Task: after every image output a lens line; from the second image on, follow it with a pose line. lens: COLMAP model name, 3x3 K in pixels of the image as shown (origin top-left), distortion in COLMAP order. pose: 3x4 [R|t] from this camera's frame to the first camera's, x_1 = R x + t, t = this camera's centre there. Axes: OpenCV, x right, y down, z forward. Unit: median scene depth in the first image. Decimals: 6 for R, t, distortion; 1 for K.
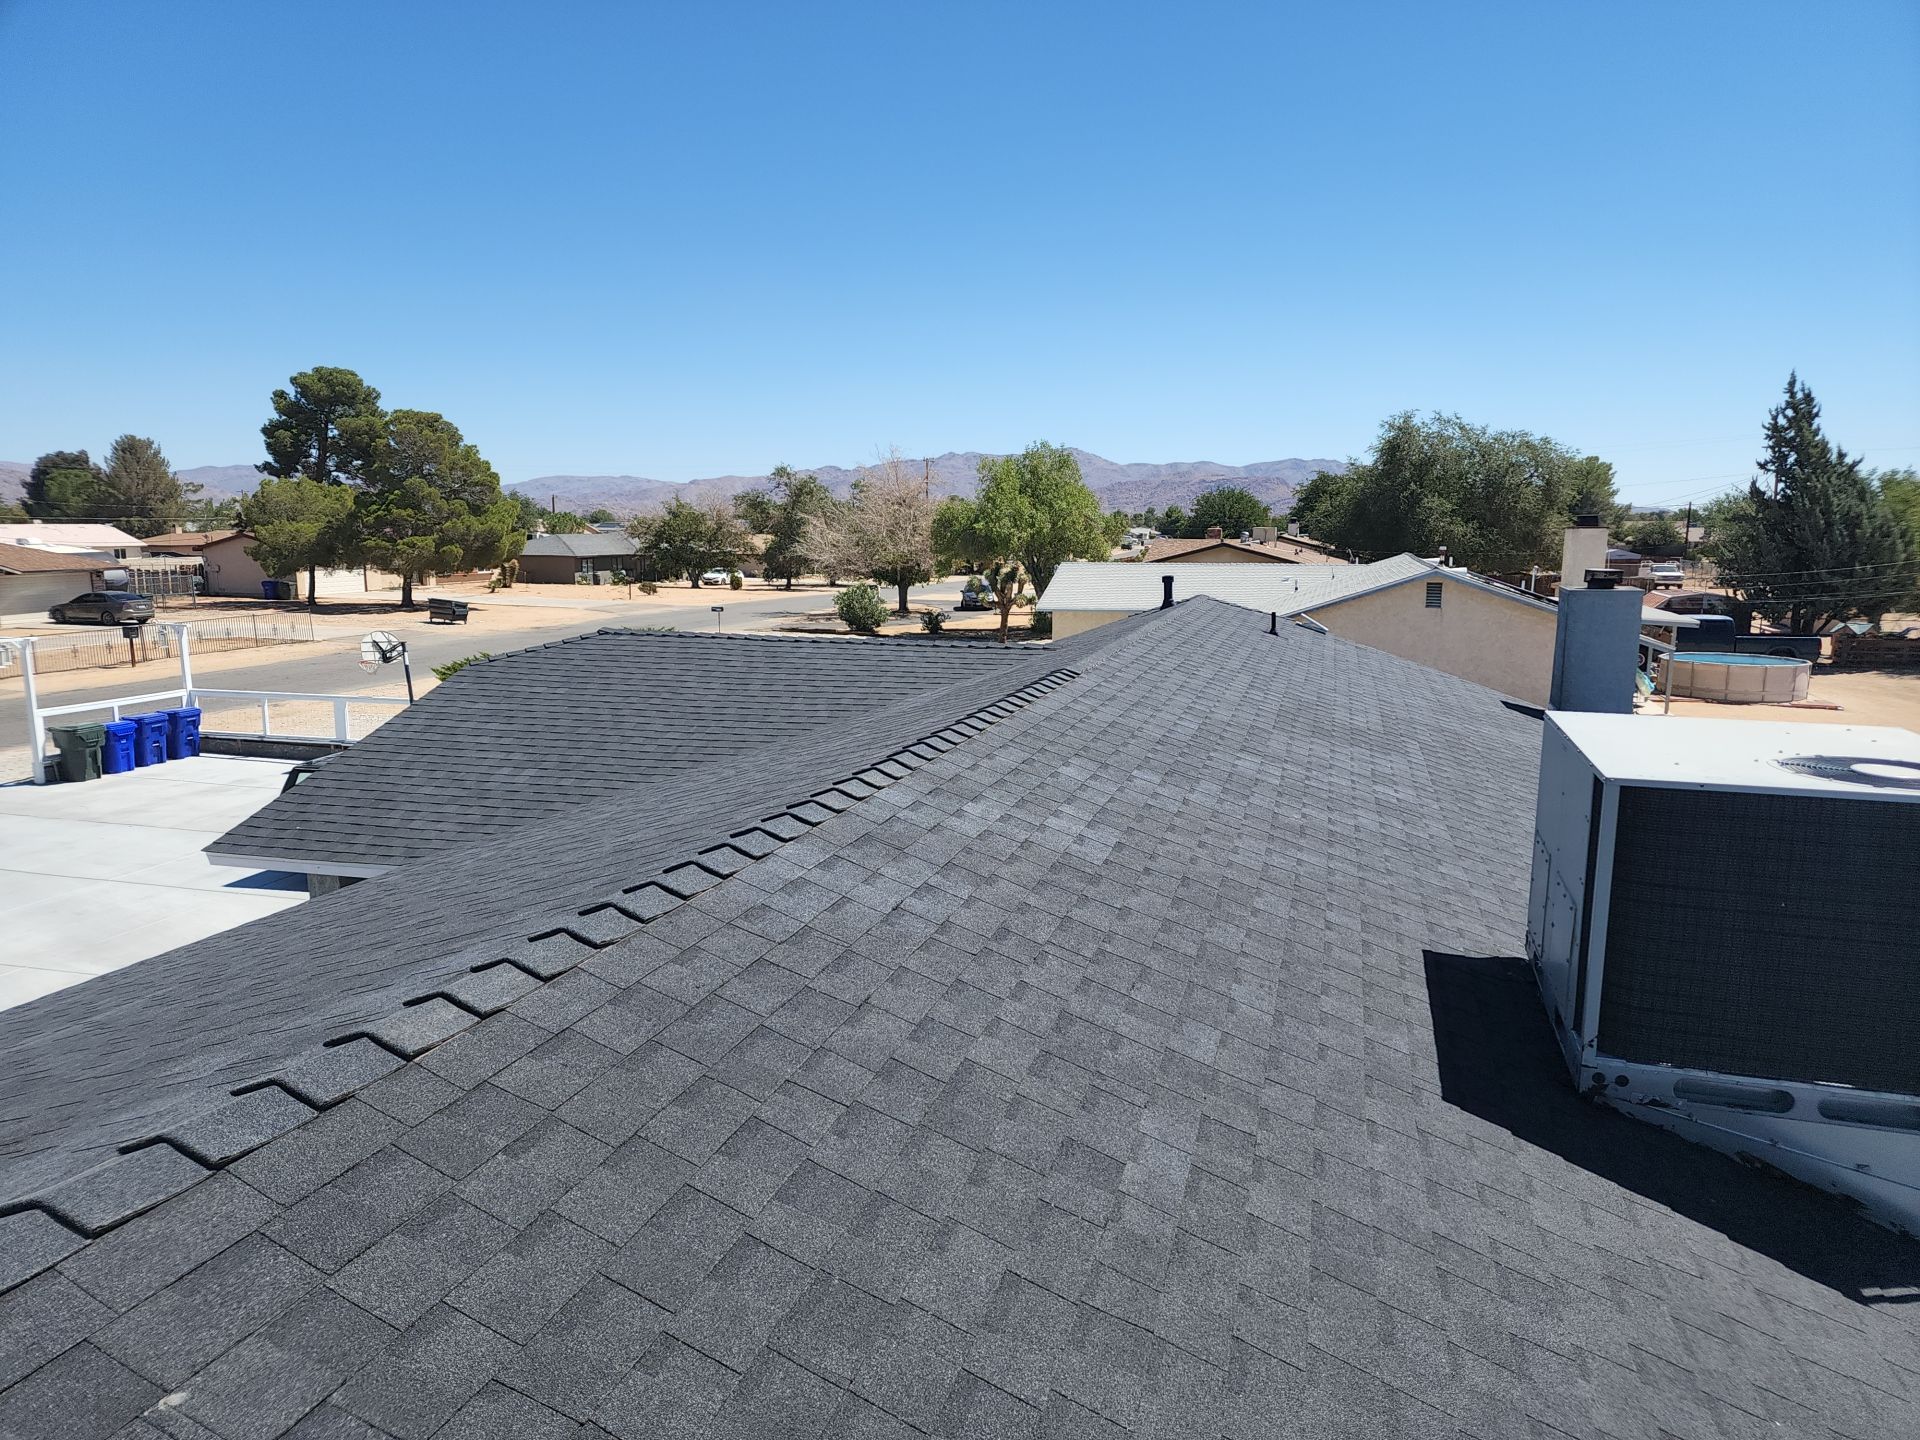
lens RADIAL K [[1301.5, 0, 980.6], [0, 1301.5, 721.7], [0, 0, 1]] dist [0.078667, -0.075457]
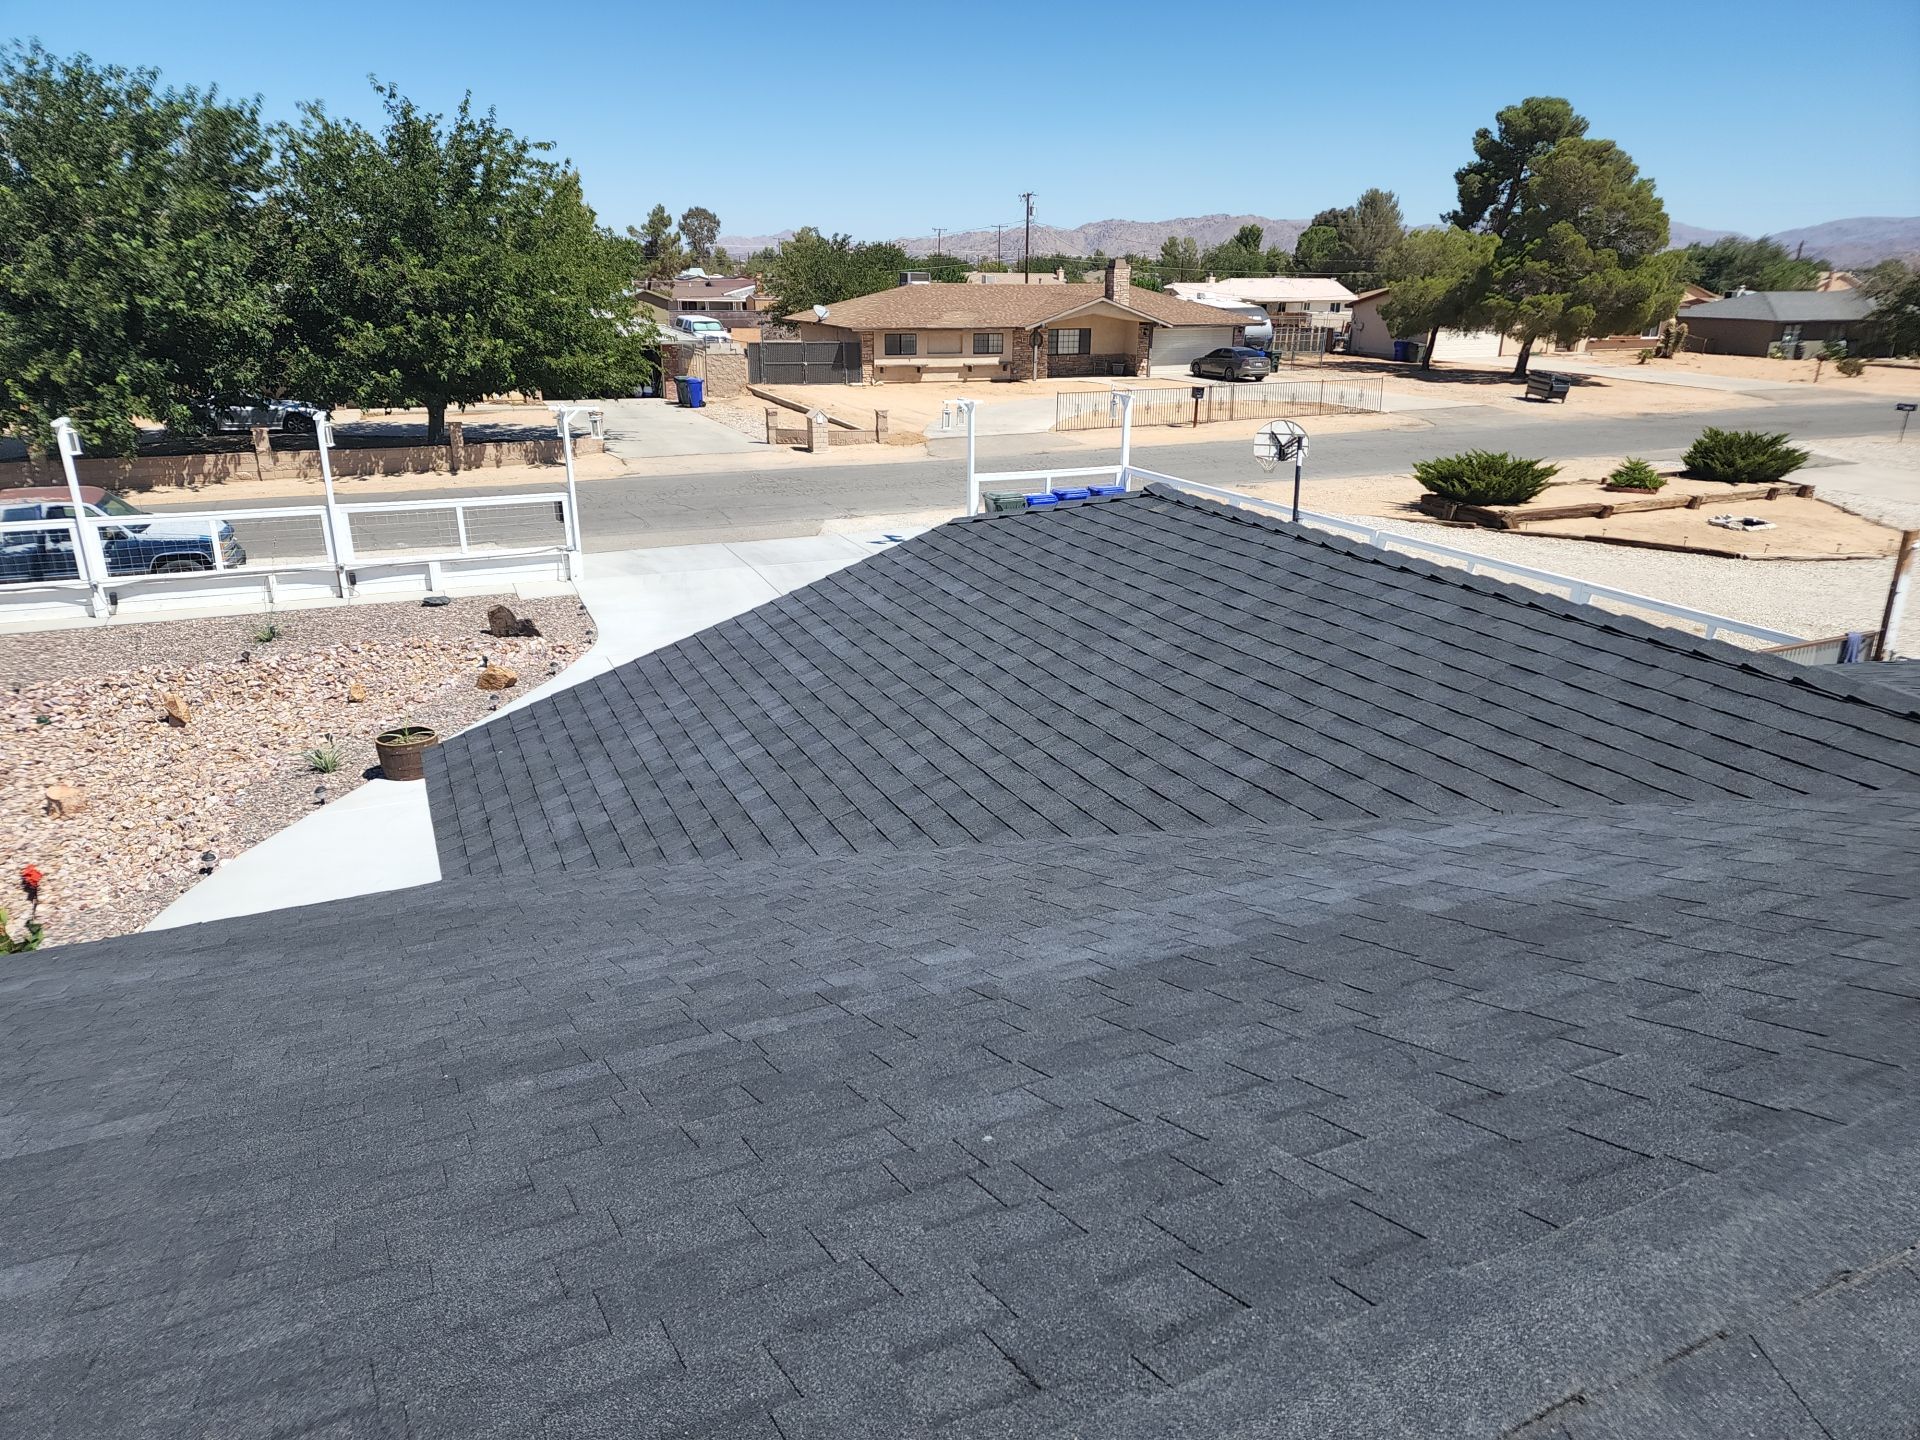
lens RADIAL K [[1301.5, 0, 966.5], [0, 1301.5, 716.2], [0, 0, 1]] dist [0.078667, -0.075457]
pose [[0.646680, 0.250844, -0.720335, 0.022276], [-0.124223, 0.966405, 0.225012, -0.020913], [0.752578, -0.056028, 0.656115, 0.127194]]
